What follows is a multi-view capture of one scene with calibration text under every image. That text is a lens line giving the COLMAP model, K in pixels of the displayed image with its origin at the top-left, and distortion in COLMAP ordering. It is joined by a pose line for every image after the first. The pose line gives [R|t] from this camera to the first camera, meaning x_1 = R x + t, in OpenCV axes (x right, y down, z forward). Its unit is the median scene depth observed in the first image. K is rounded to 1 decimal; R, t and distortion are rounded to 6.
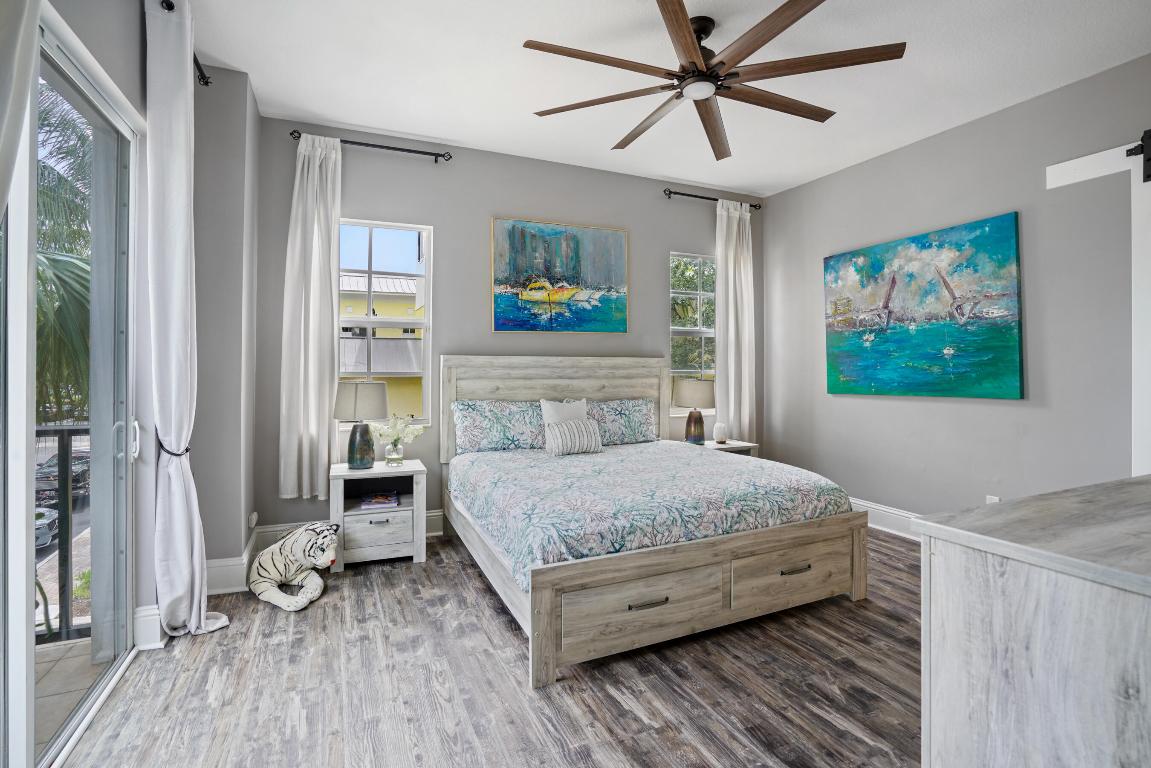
lens RADIAL K [[528.8, 0, 578.6], [0, 528.8, 361.9], [0, 0, 1]] dist [-0.025293, 0.000089]
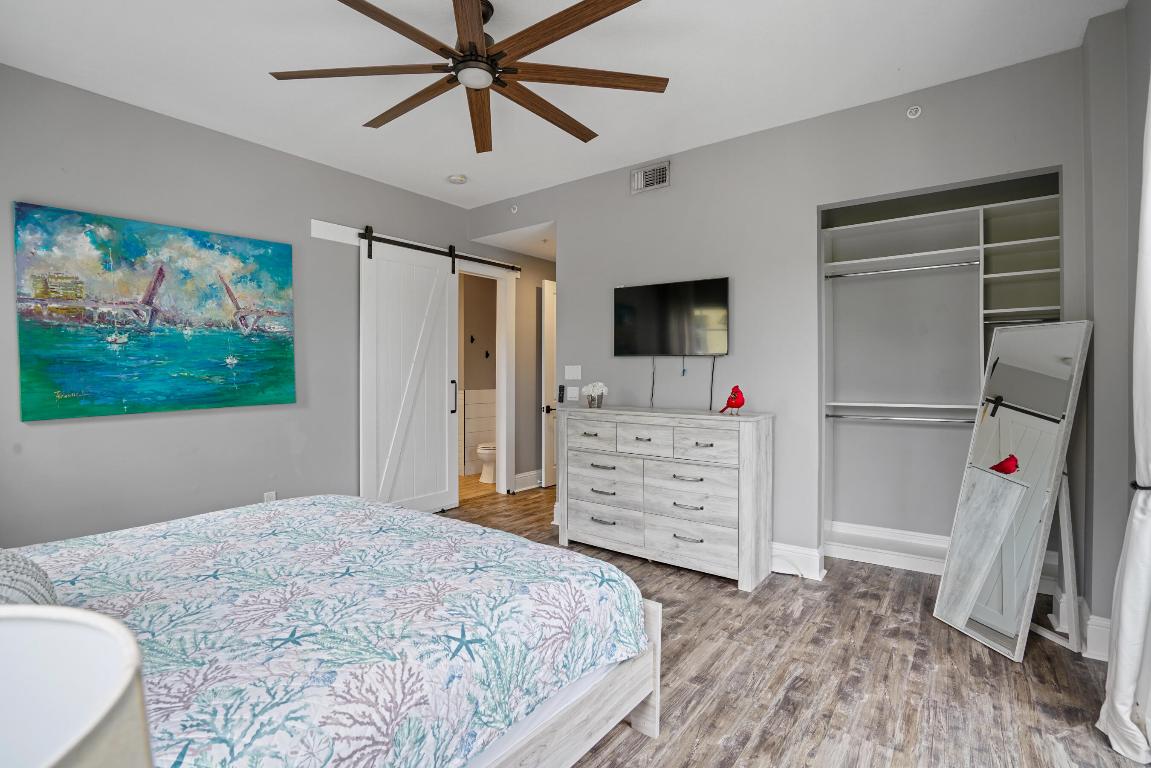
lens RADIAL K [[528.8, 0, 571.3], [0, 528.8, 376.0], [0, 0, 1]] dist [-0.025293, 0.000089]
pose [[-0.457489, -0.008082, 0.889179, -0.435699], [-0.003552, 0.999967, 0.007262, -0.001034], [-0.889208, 0.000164, -0.457503, 0.824916]]
